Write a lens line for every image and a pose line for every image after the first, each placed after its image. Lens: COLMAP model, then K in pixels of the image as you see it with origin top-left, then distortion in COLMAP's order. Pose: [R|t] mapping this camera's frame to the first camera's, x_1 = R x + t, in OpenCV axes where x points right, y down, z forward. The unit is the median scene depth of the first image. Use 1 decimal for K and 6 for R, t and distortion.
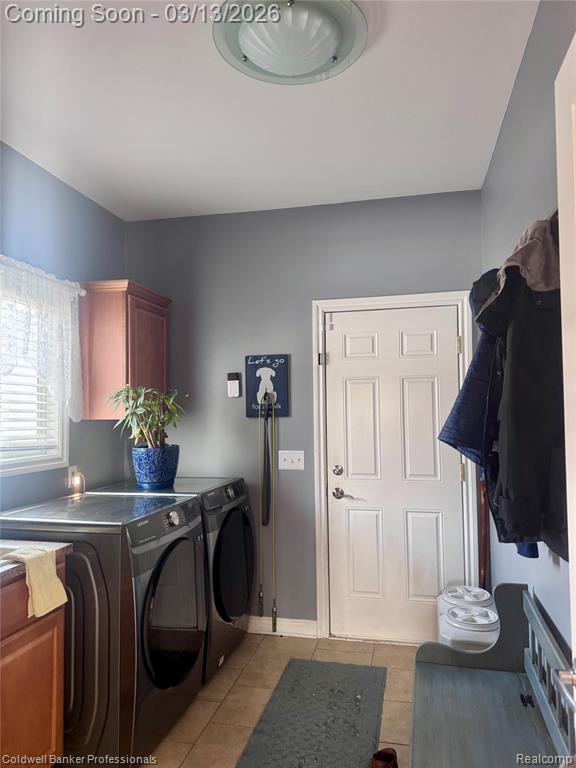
lens RADIAL K [[543.6, 0, 288.0], [0, 543.6, 384.0], [0, 0, 1]] dist [0.109976, -0.180362]
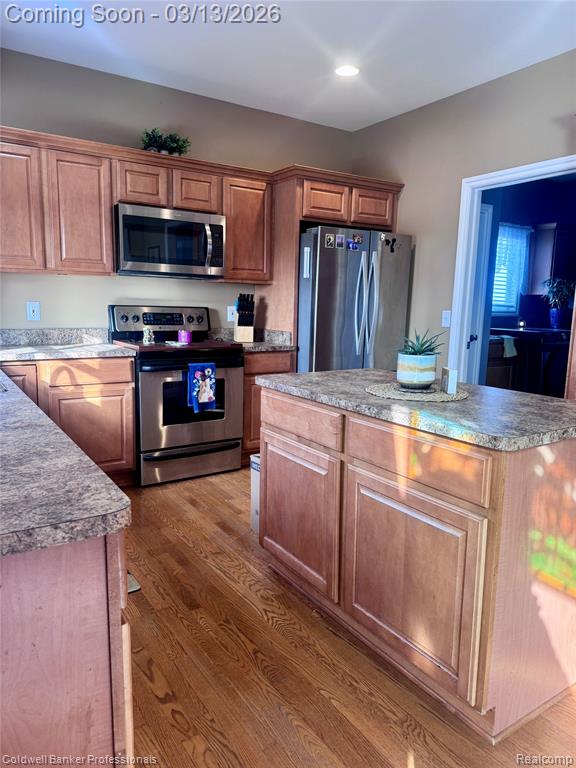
lens RADIAL K [[543.6, 0, 288.0], [0, 543.6, 384.0], [0, 0, 1]] dist [0.109976, -0.180362]
pose [[0.723094, 0.133328, -0.677760, 0.456207], [0.006173, 0.979909, 0.199351, -0.025390], [0.690722, -0.148334, 0.707743, -1.215159]]
